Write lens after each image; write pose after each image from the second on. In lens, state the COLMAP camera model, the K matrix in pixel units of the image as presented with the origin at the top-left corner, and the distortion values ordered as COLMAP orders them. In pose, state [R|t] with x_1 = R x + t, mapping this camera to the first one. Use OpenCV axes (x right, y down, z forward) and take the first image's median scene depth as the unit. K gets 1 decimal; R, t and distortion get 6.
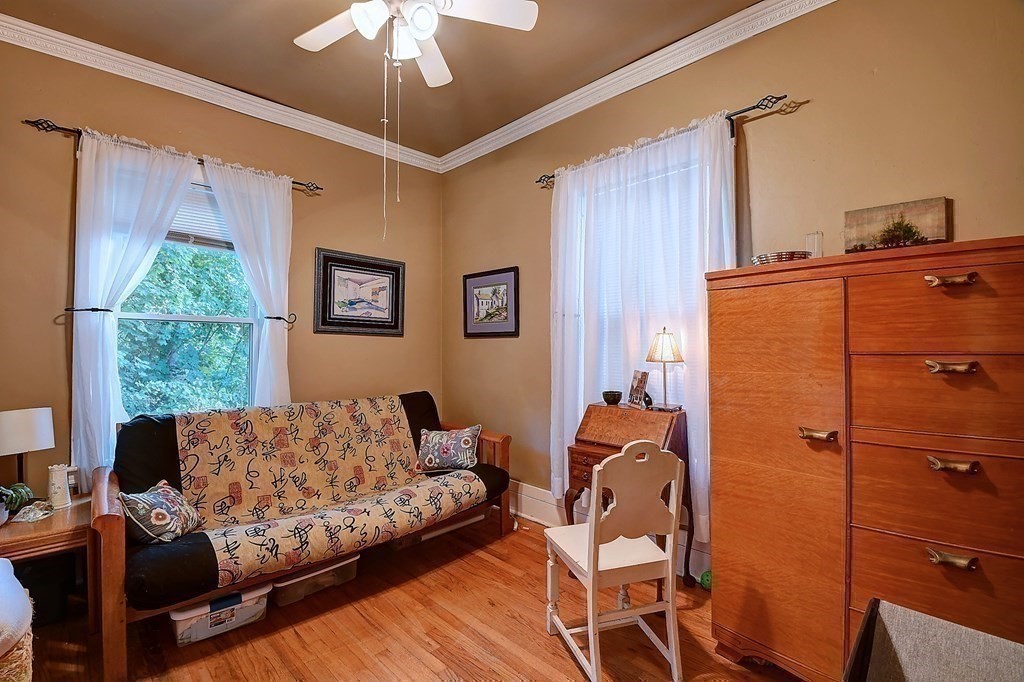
lens RADIAL K [[449.6, 0, 503.8], [0, 449.6, 343.2], [0, 0, 1]] dist [0.027041, -0.024116]
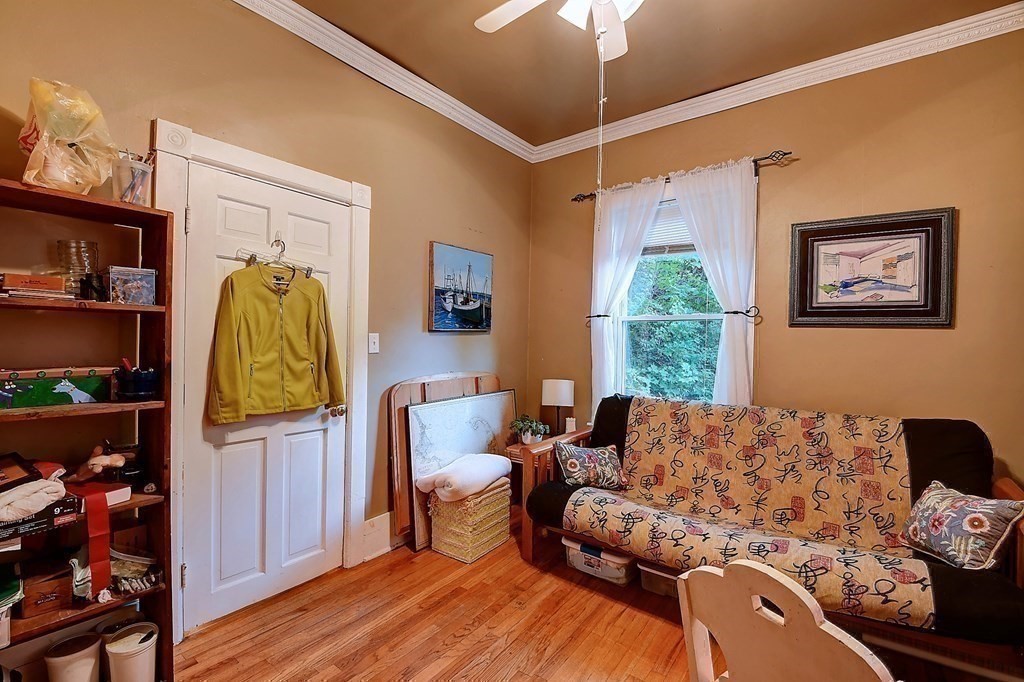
lens RADIAL K [[459.0, 0, 513.5], [0, 459.0, 343.8], [0, 0, 1]] dist [0.000171, -0.014842]
pose [[0.152434, 0.003071, -0.988309, 0.395199], [-0.003263, 0.999991, 0.002604, 0.009781], [0.988308, 0.002828, 0.152443, 0.417306]]
